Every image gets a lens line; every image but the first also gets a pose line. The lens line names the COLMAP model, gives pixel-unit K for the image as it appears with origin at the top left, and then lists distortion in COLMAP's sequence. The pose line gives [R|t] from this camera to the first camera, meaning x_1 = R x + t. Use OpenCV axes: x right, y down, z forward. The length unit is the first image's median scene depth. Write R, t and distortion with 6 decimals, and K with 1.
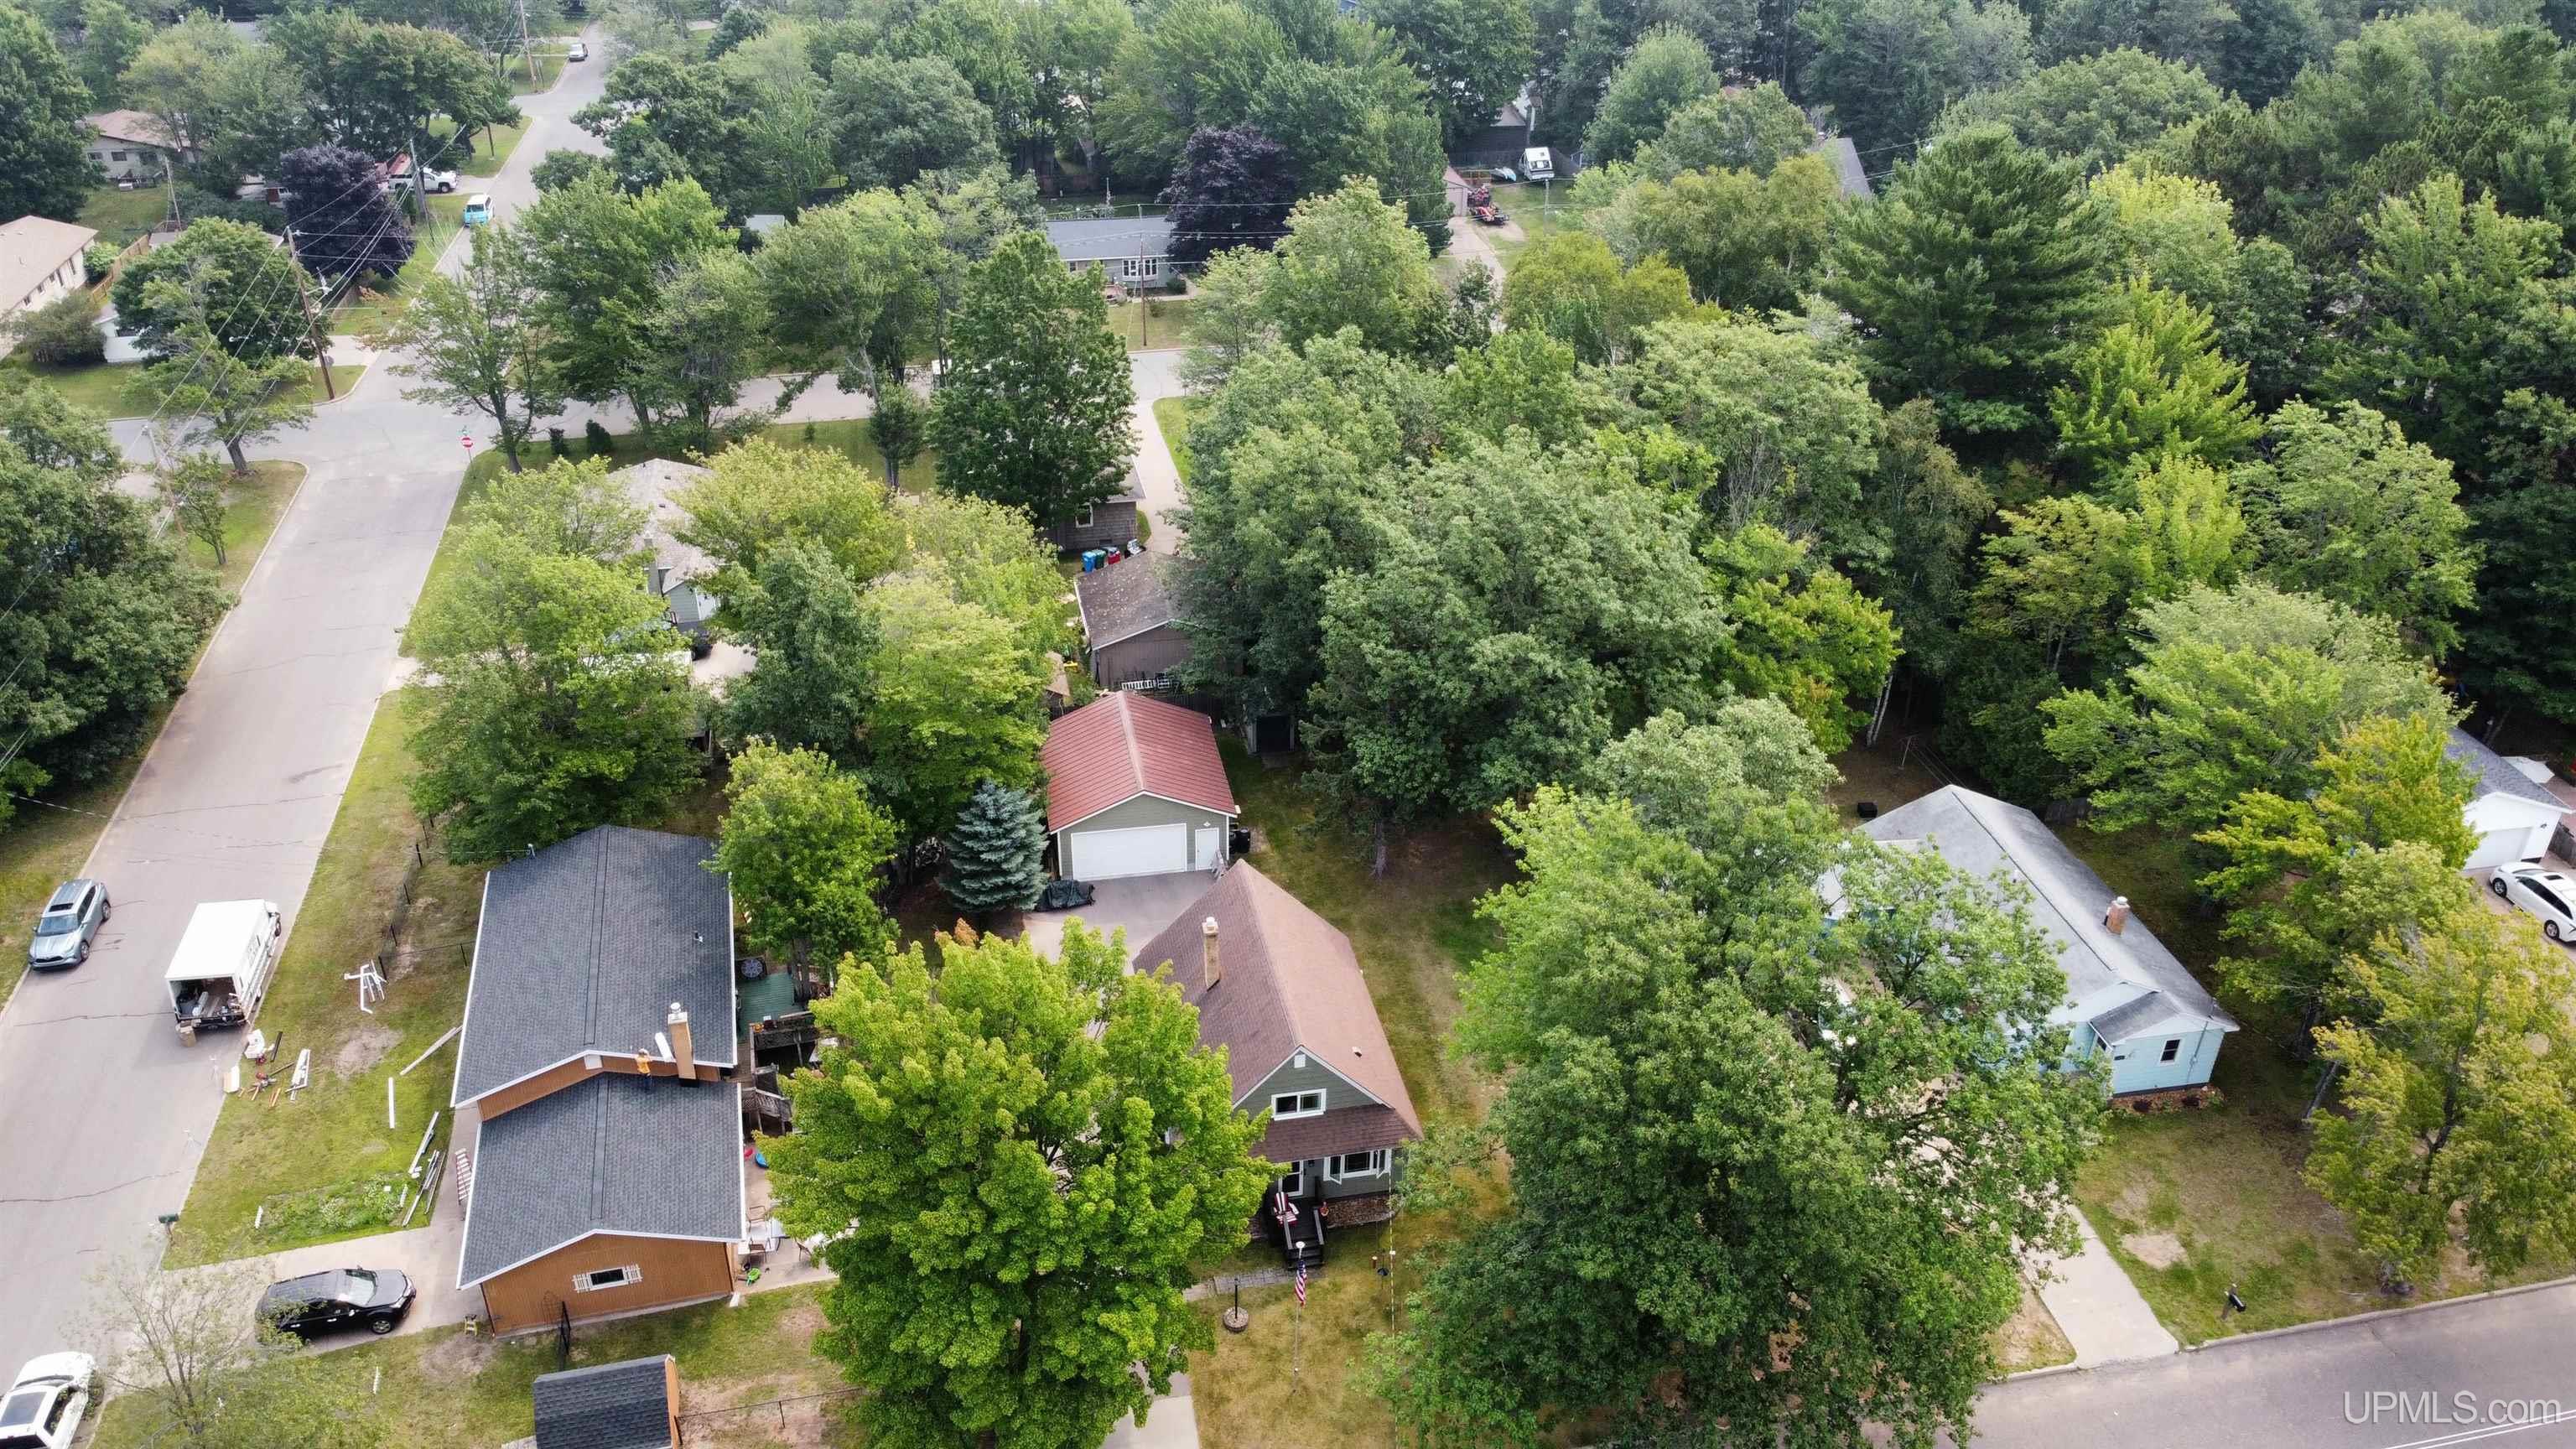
lens RADIAL K [[1928.7, 0, 1288.6], [0, 1928.7, 733.8], [0, 0, 1]] dist [-0.013376, 0.007496]
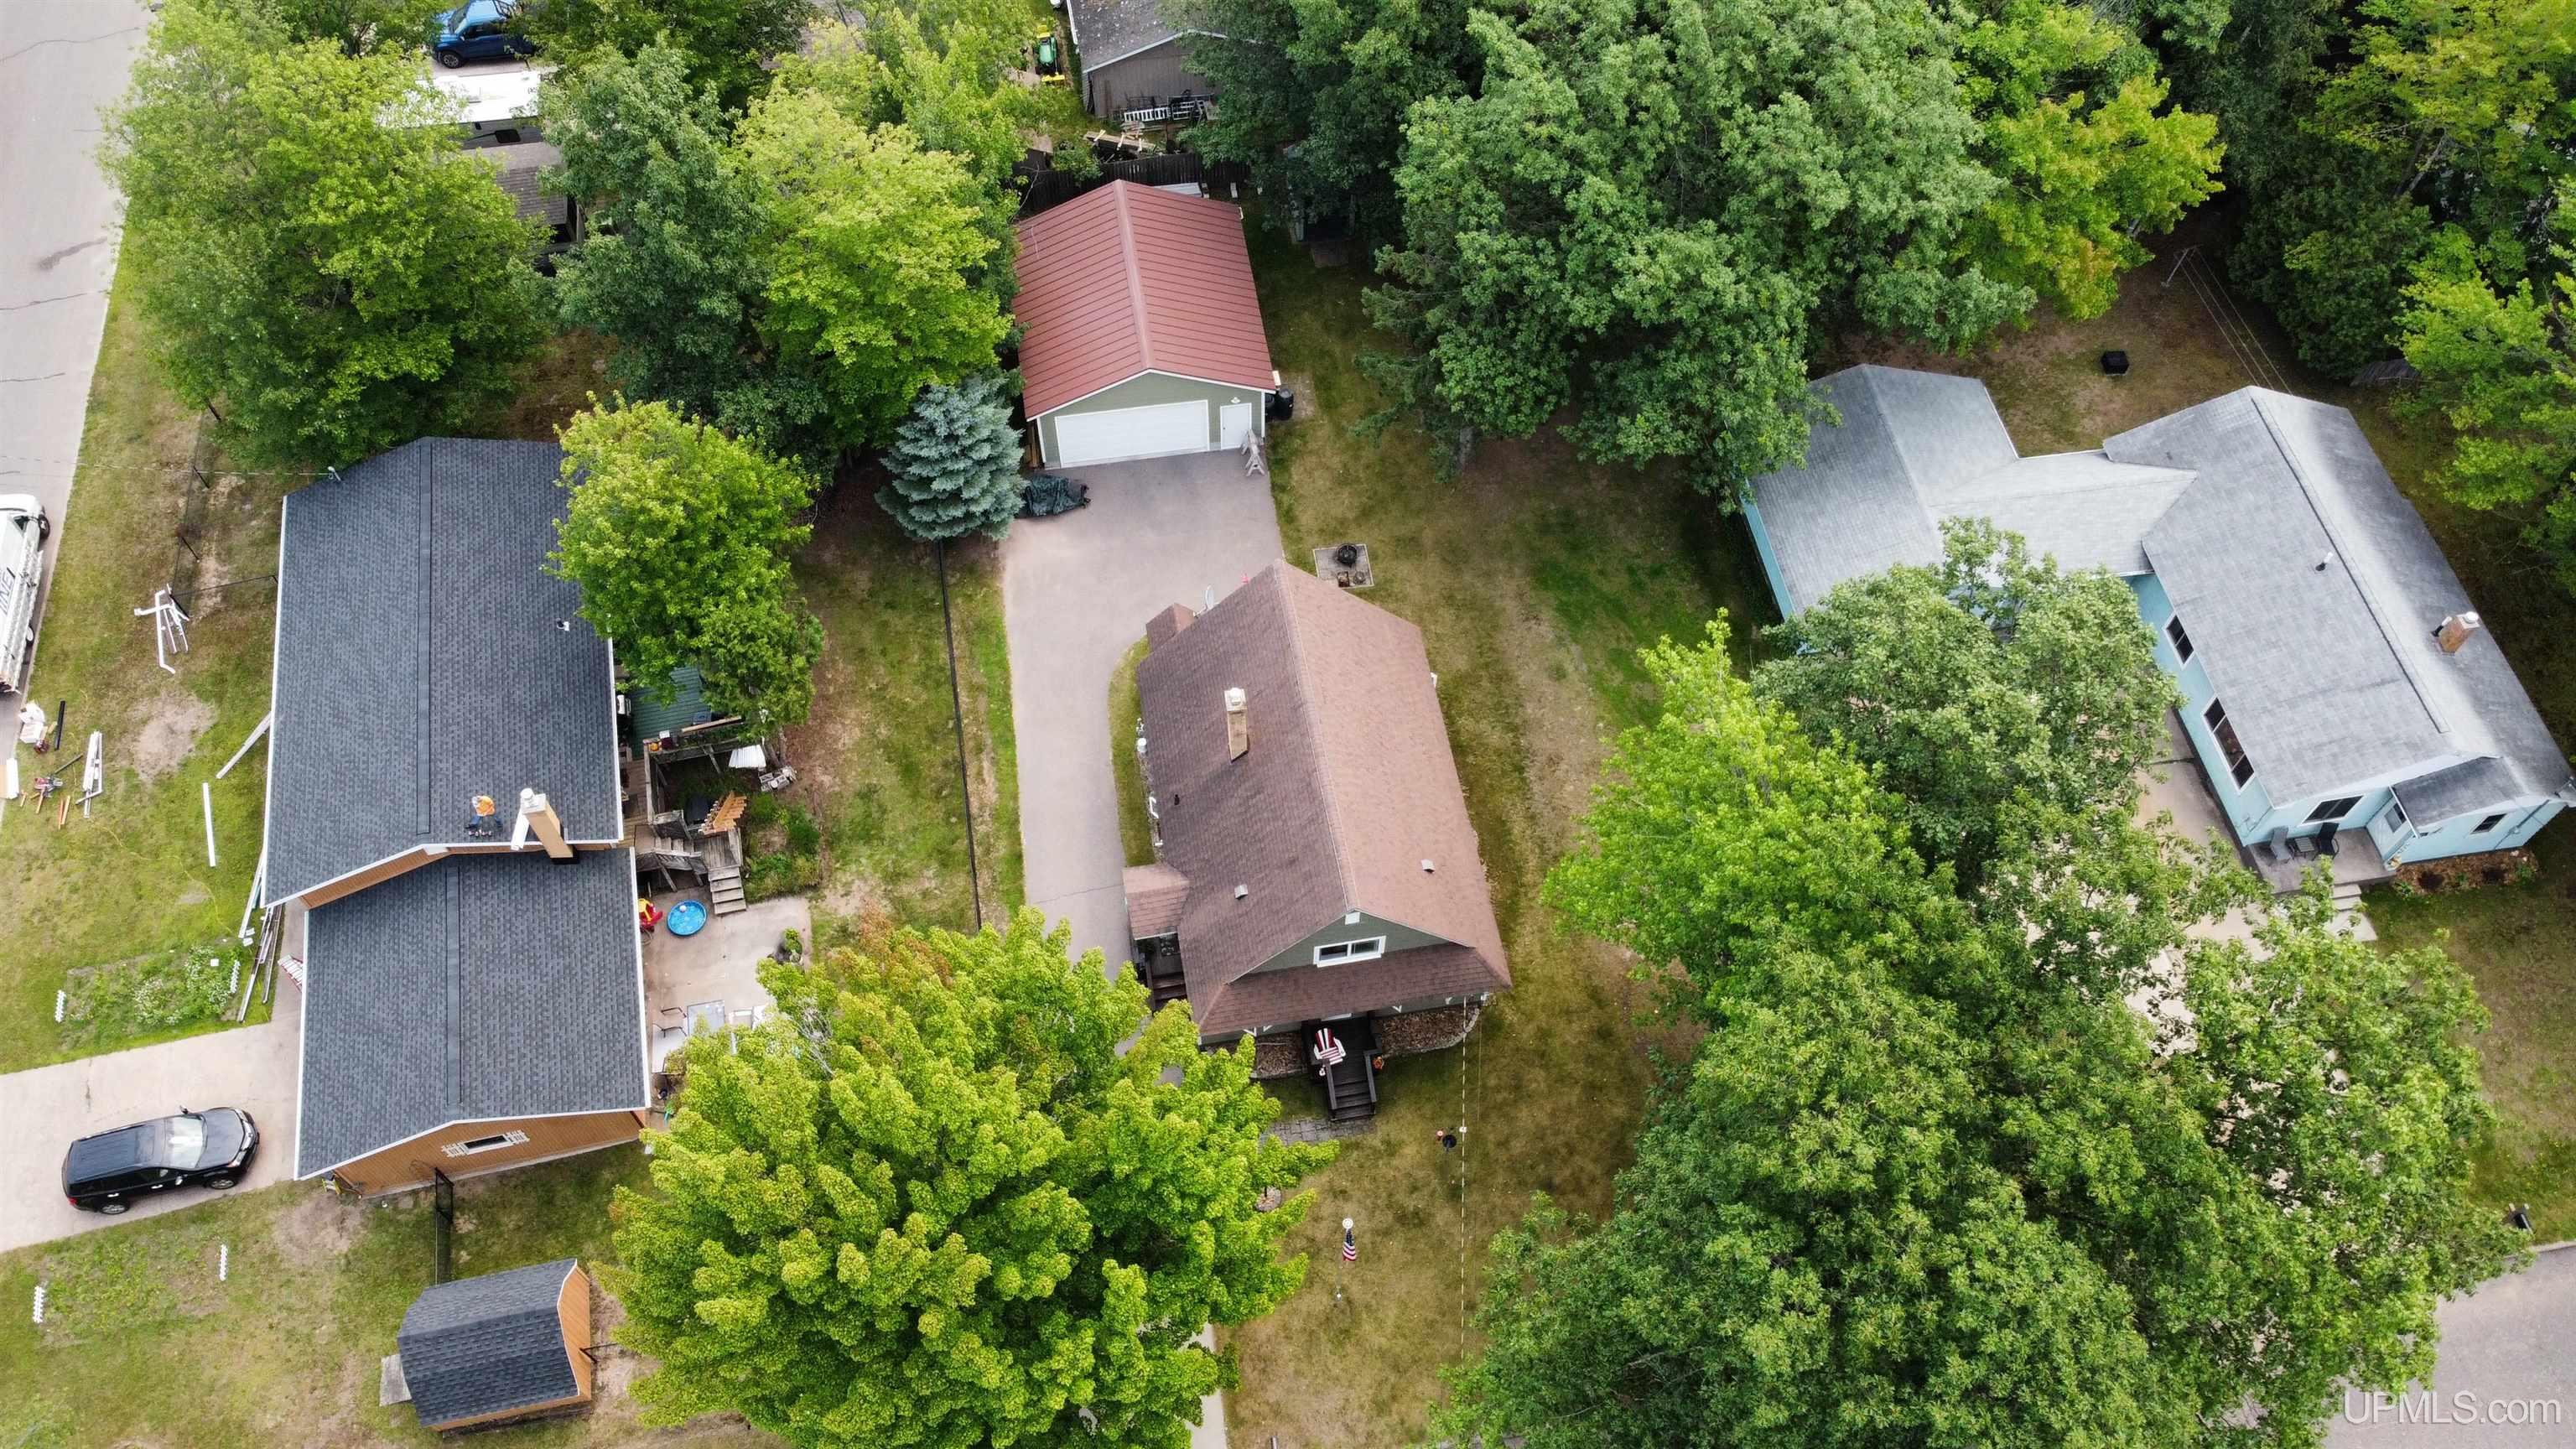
lens RADIAL K [[1928.7, 0, 1285.1], [0, 1928.7, 714.3], [0, 0, 1]] dist [-0.013376, 0.007496]
pose [[0.999573, 0.022275, -0.018924, -0.006853], [-0.011449, 0.894116, 0.447688, -0.202685], [0.026892, -0.447280, 0.893989, 0.309487]]
